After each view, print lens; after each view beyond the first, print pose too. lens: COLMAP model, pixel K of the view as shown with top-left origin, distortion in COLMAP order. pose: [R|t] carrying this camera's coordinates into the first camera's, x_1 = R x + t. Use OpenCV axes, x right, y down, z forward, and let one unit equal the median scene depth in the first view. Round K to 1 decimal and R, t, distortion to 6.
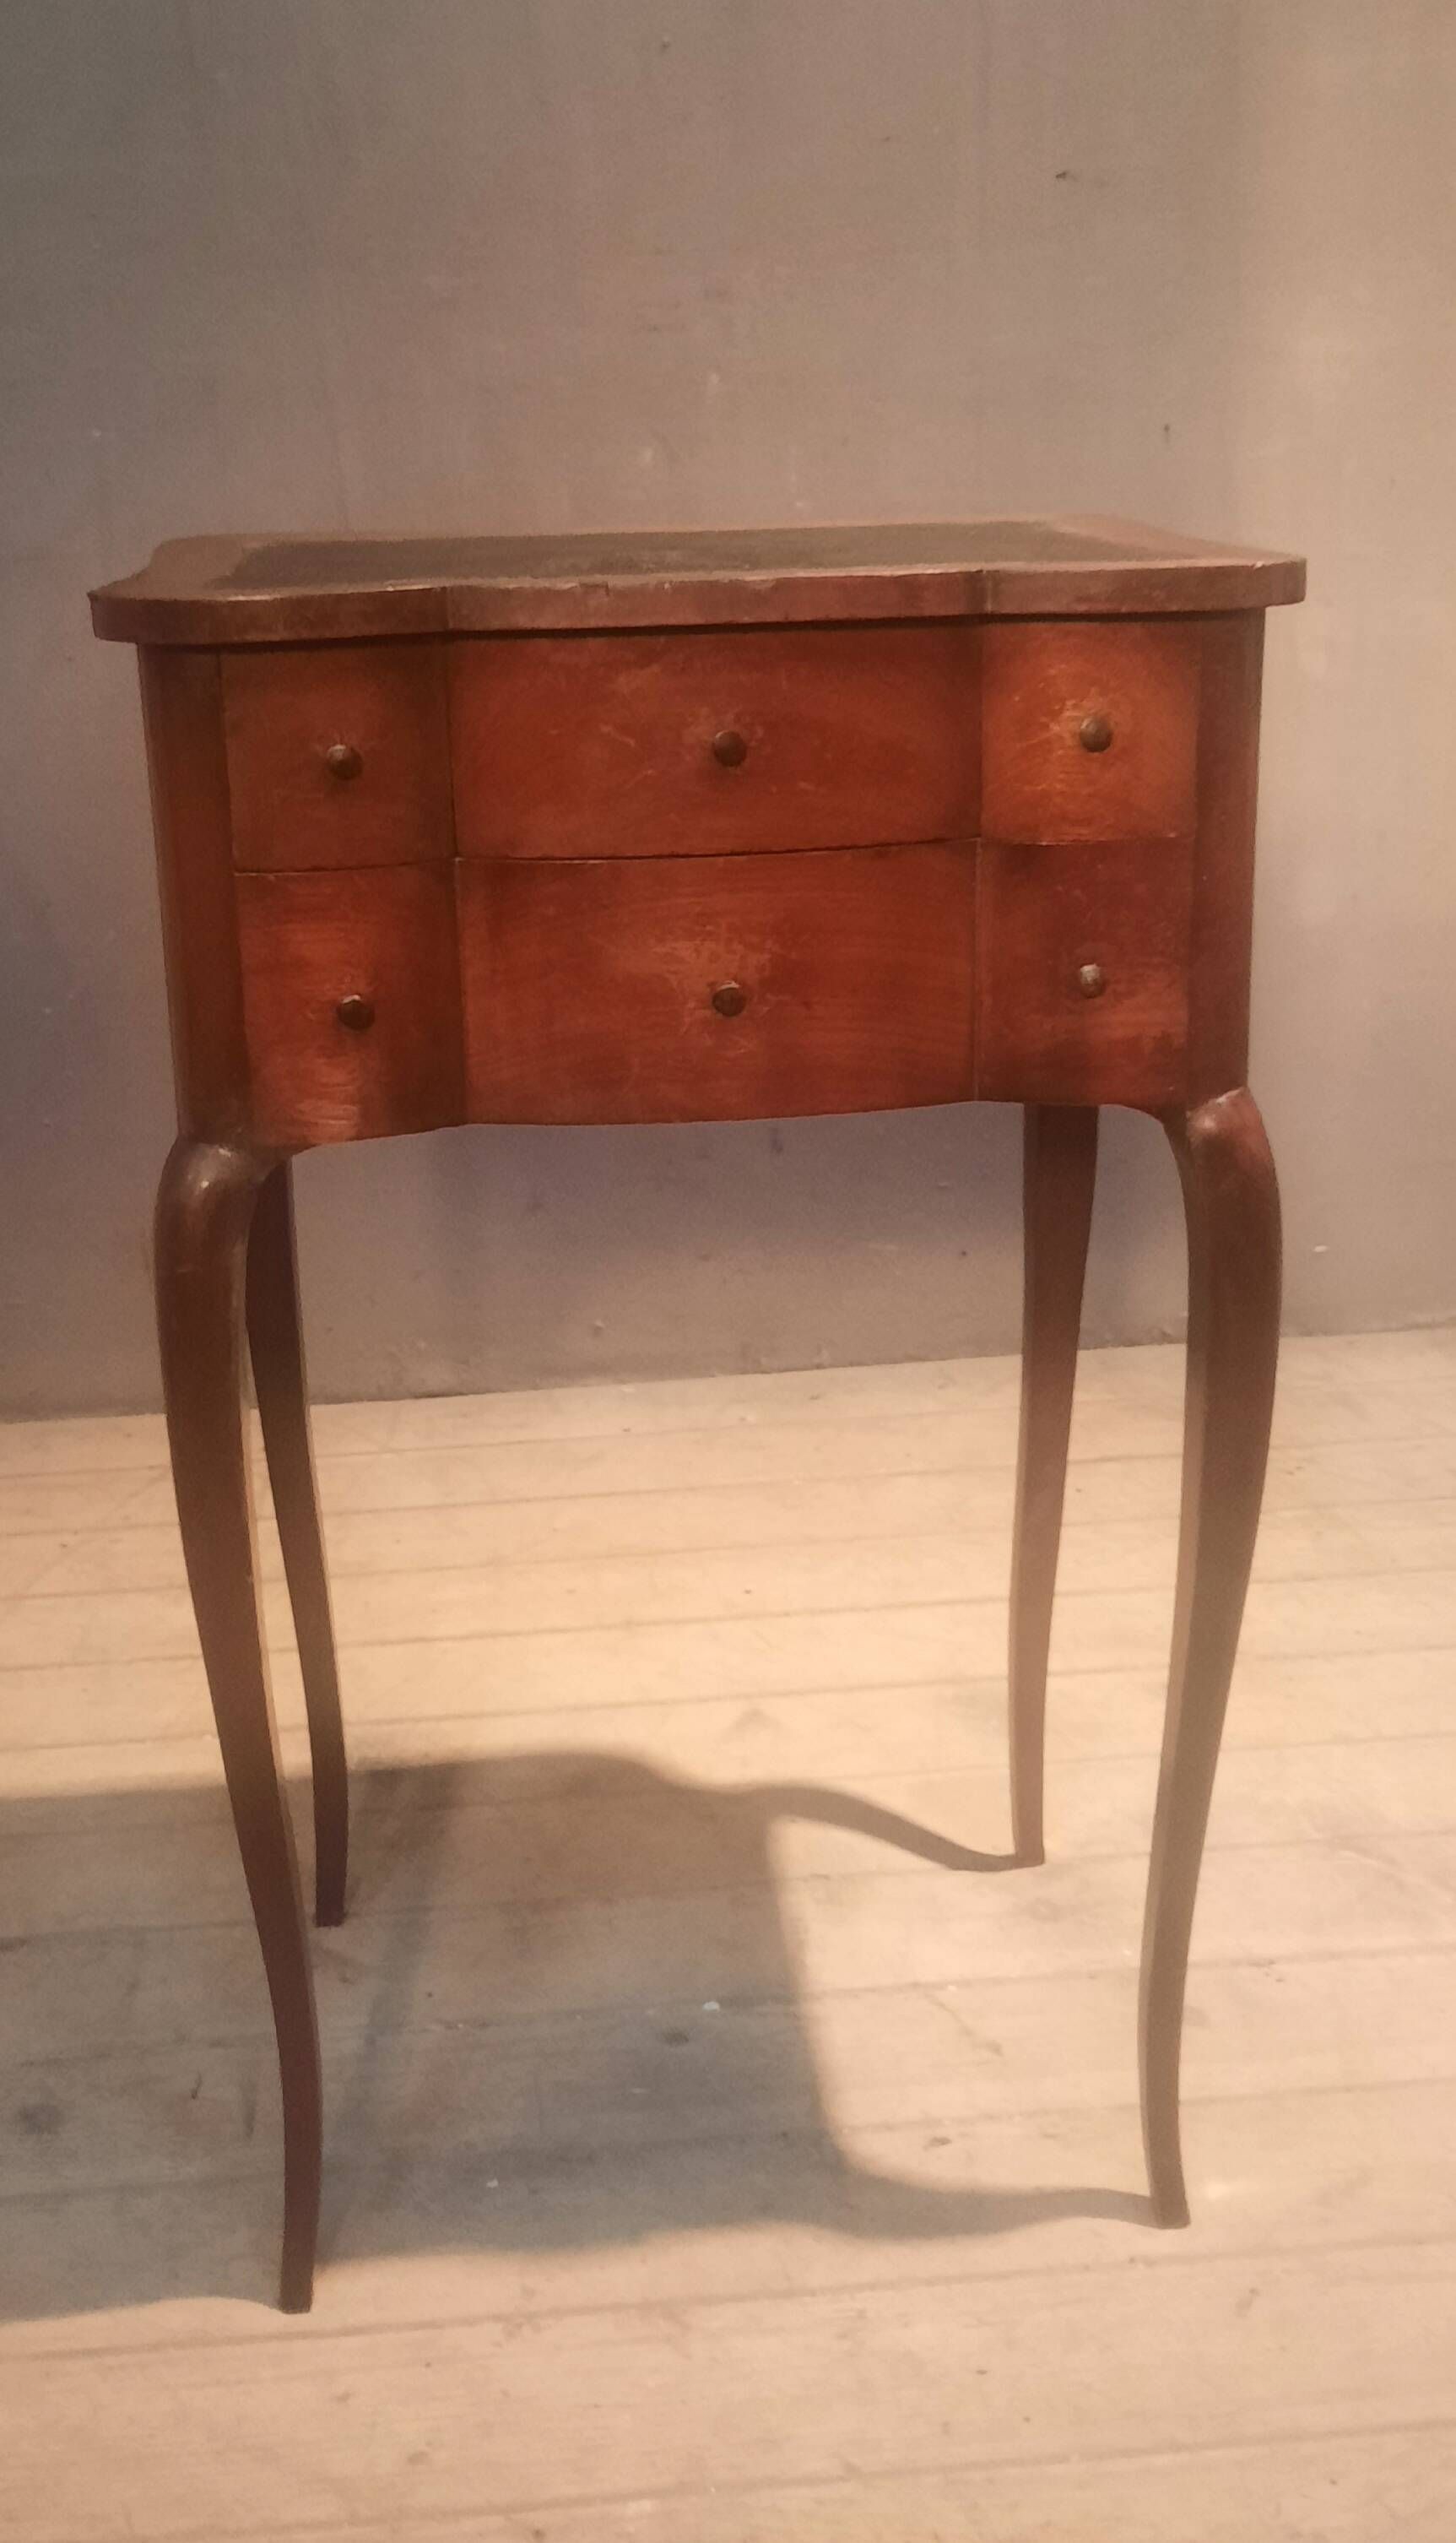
lens RADIAL K [[2494.8, 0, 722.2], [0, 2494.8, 1028.7], [0, 0, 1]] dist [0.017306, -0.043774]
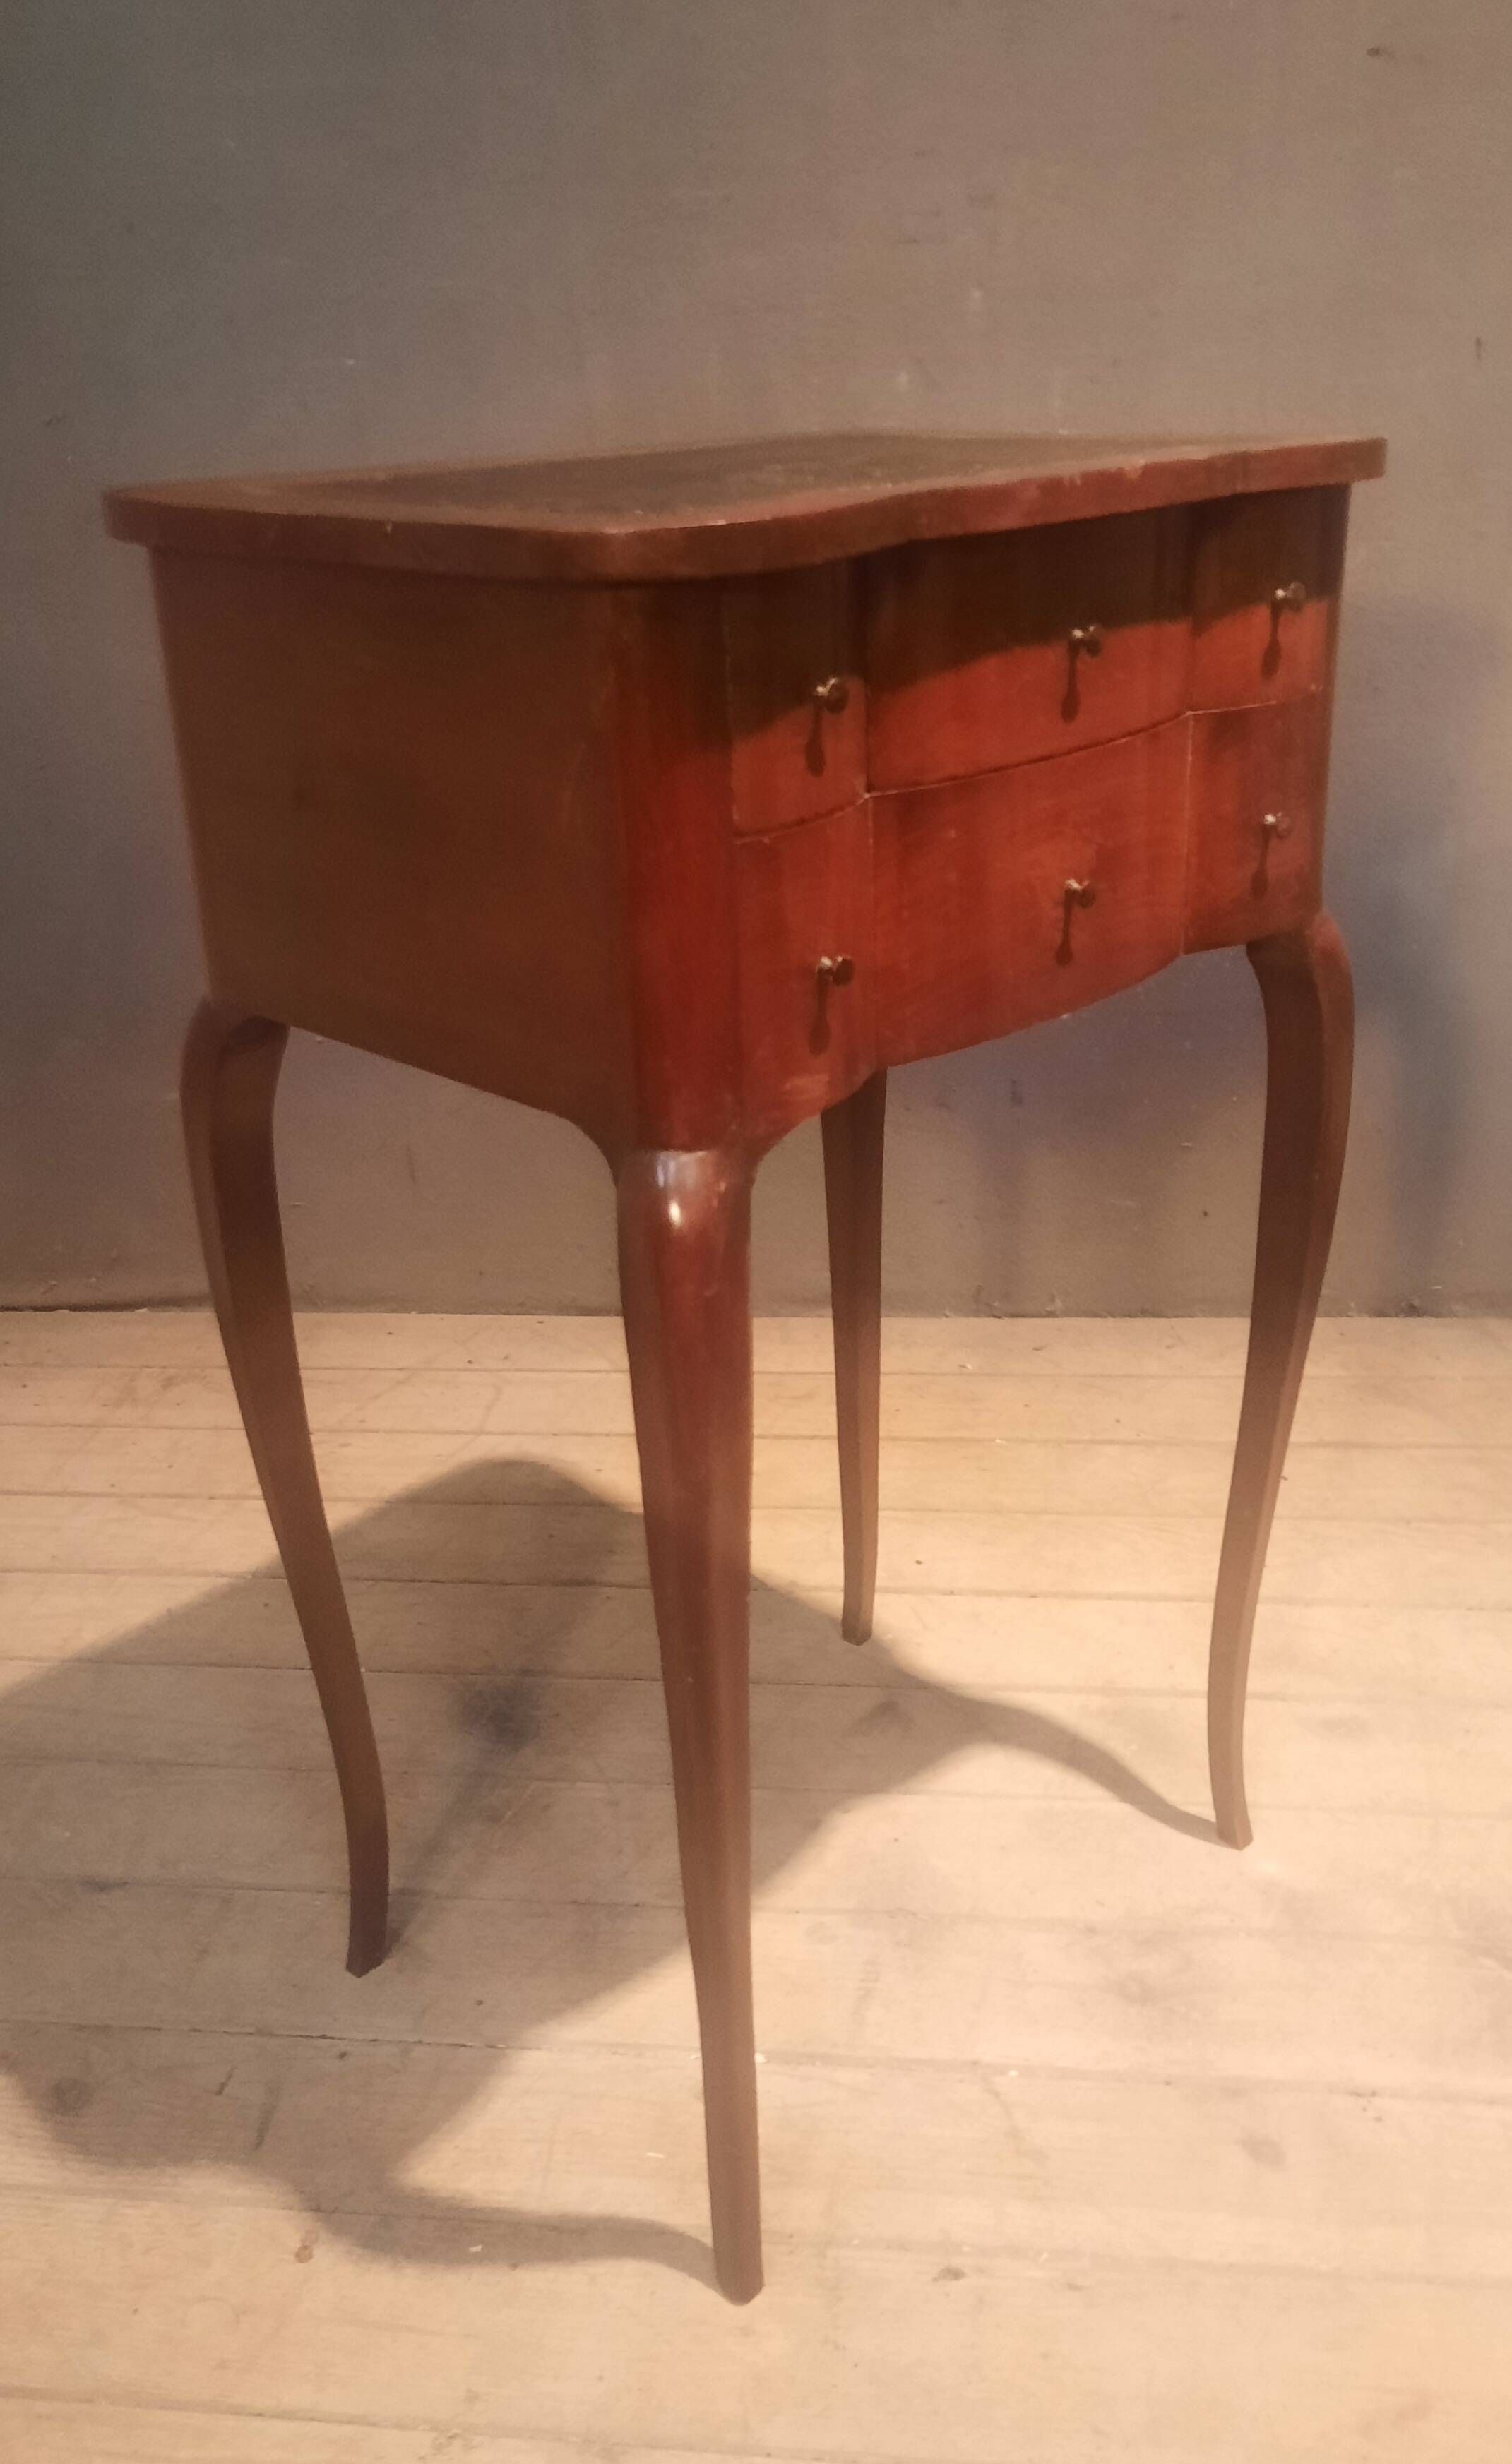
lens RADIAL K [[2088.7, 0, 751.0], [0, 2088.7, 1144.2], [0, 0, 1]] dist [0.044724, -0.060342]
pose [[0.979589, 0.061000, -0.191533, 0.144921], [-0.037293, 0.991453, 0.125024, -0.064568], [0.197523, -0.115329, 0.973491, 0.293860]]
